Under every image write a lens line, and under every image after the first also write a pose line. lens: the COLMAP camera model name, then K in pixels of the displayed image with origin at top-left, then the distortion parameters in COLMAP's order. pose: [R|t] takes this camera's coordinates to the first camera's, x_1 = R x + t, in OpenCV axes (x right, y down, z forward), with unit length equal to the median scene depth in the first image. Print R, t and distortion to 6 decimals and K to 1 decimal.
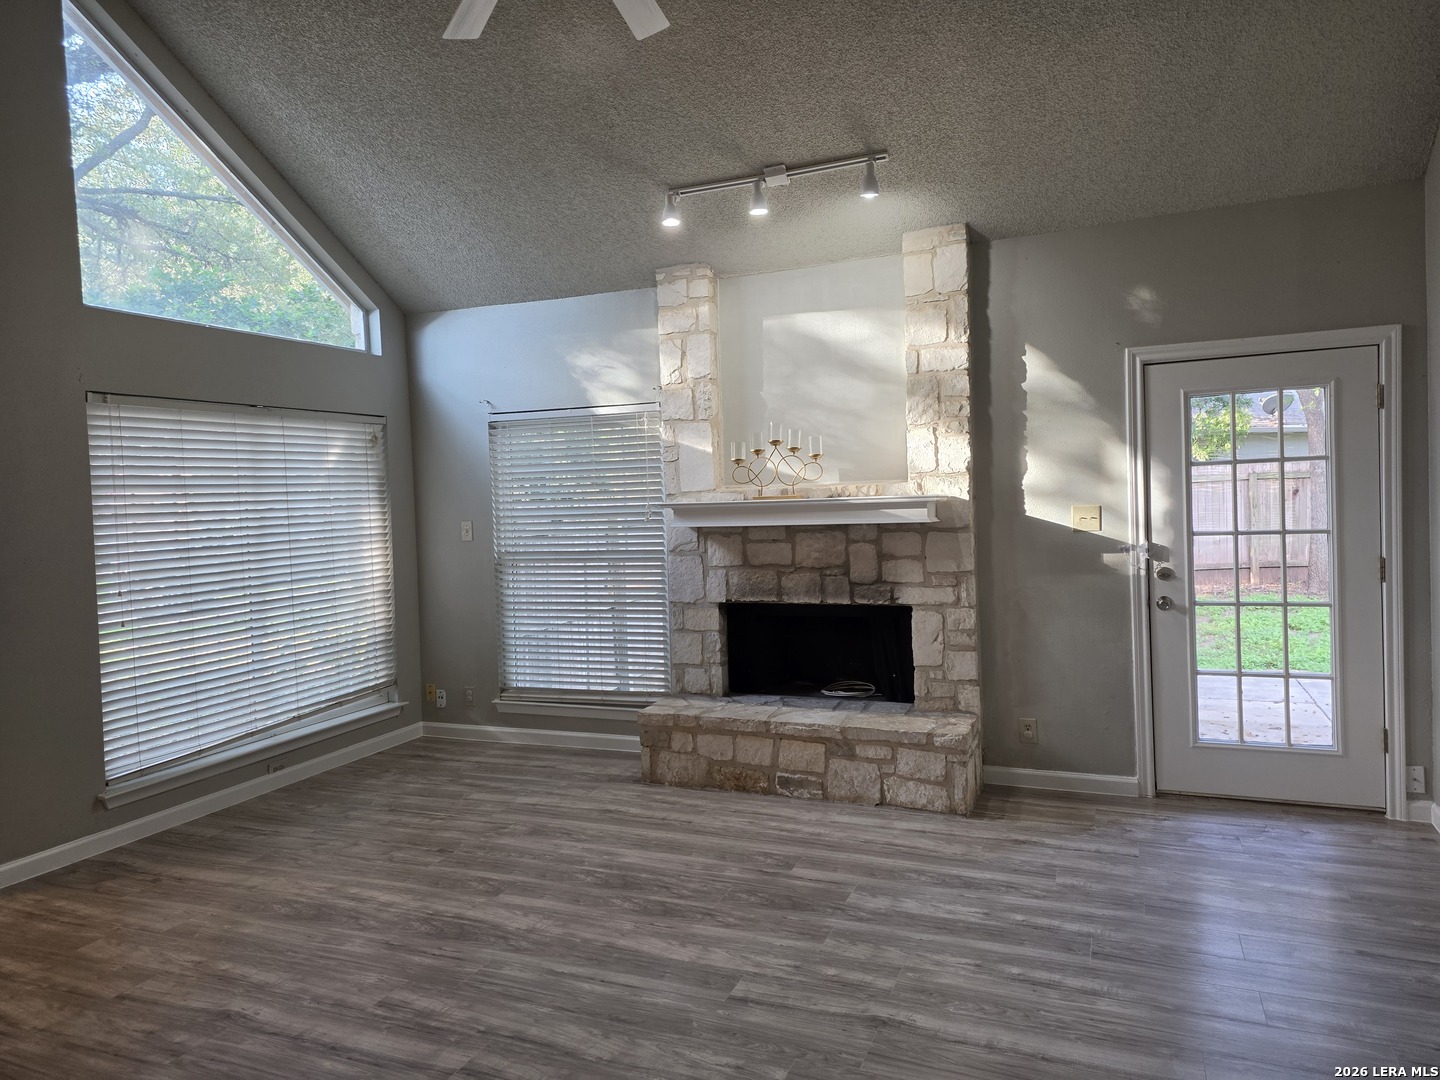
lens RADIAL K [[968.3, 0, 712.8], [0, 968.3, 525.1], [0, 0, 1]] dist [0.053362, -0.019609]
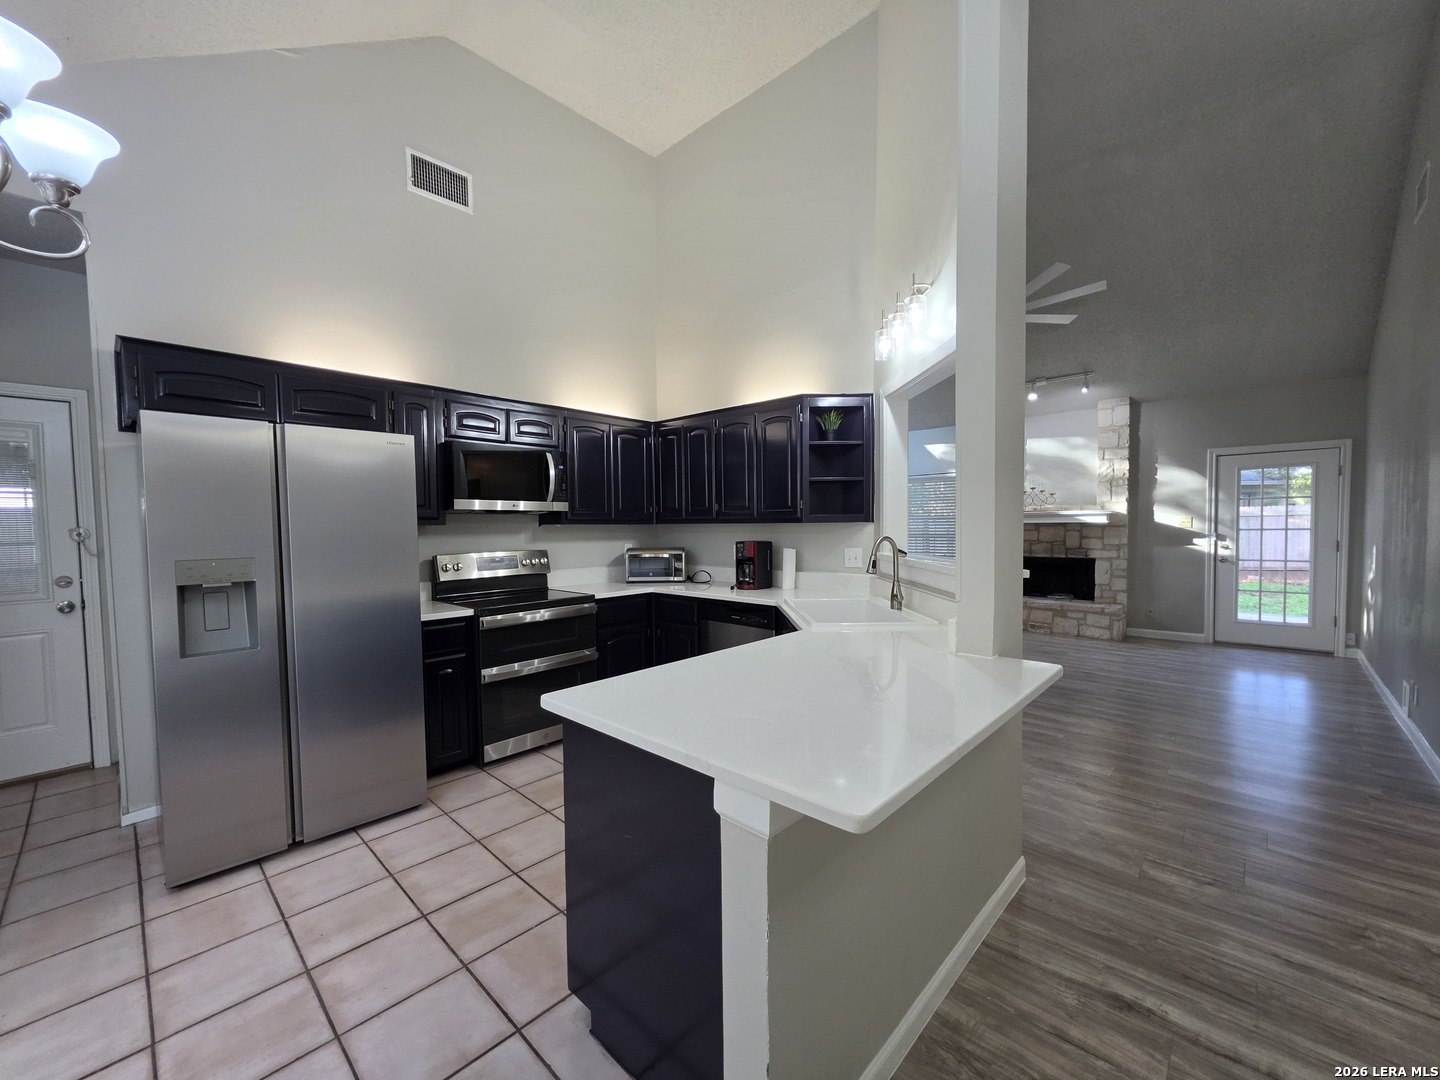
lens RADIAL K [[580.3, 0, 716.3], [0, 580.3, 546.0], [0, 0, 1]] dist [-0.002158, 0.001385]
pose [[0.936274, 0.041552, -0.348805, -0.168387], [-0.039997, 0.999132, 0.011660, 0.073823], [0.348986, 0.003035, 0.937123, -0.645382]]
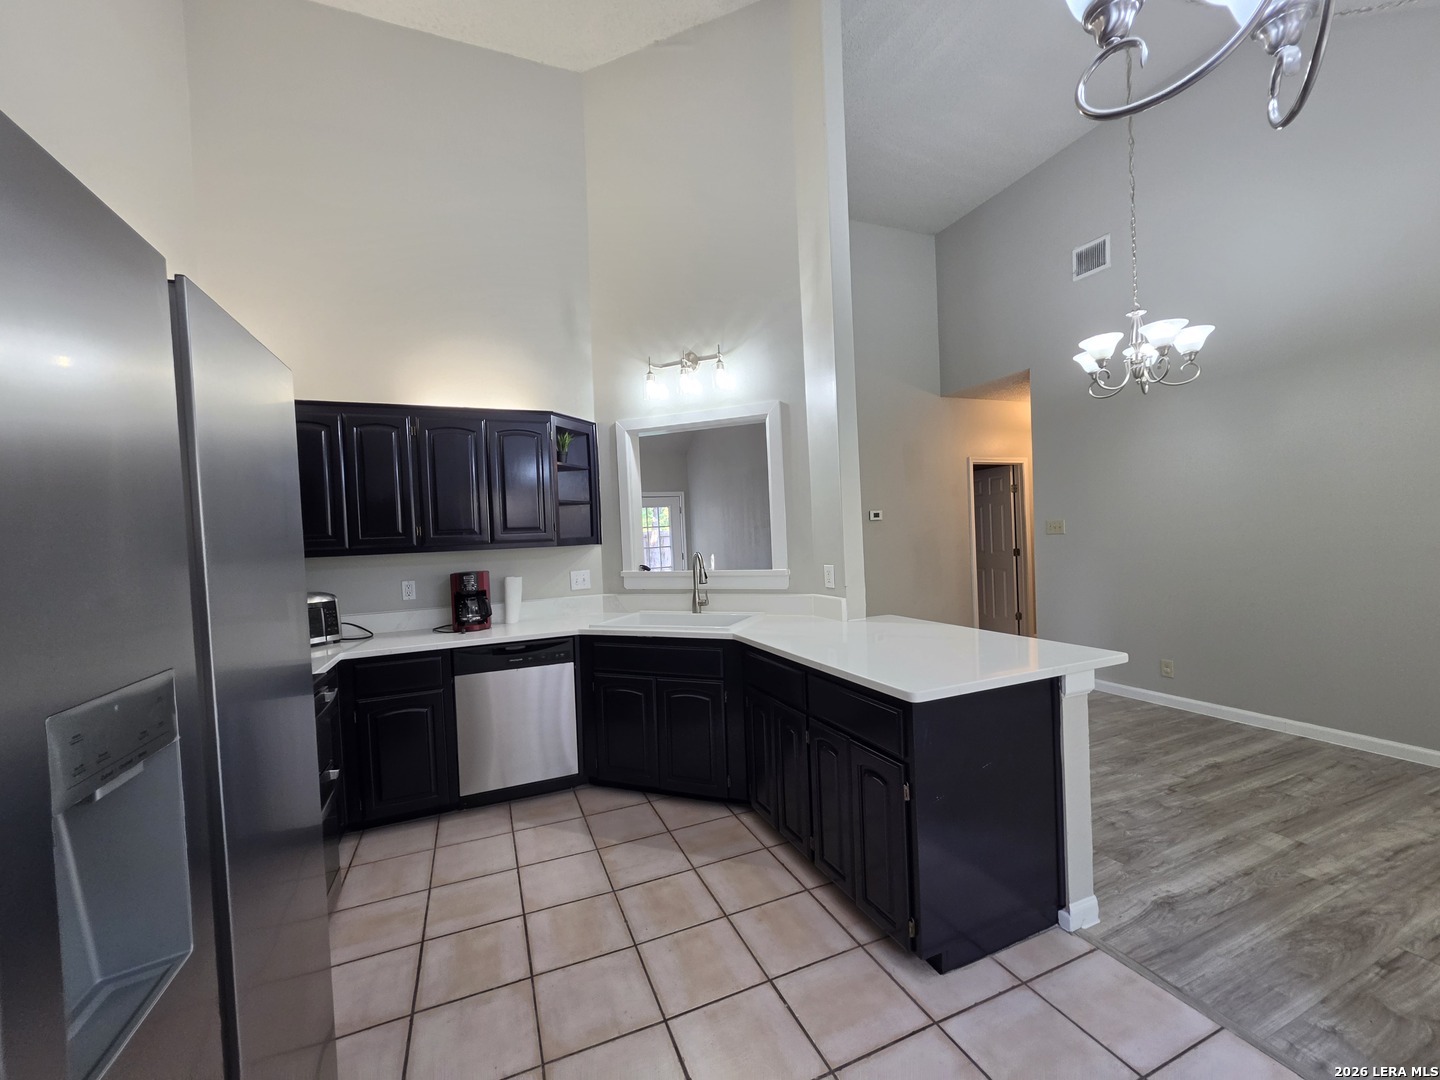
lens RADIAL K [[580.3, 0, 716.2], [0, 580.3, 539.5], [0, 0, 1]] dist [-0.002158, 0.001385]
pose [[0.701268, 0.004298, 0.712885, -0.673617], [0.046213, 0.997604, -0.051474, 0.084263], [-0.711398, 0.069042, 0.699390, -0.548393]]
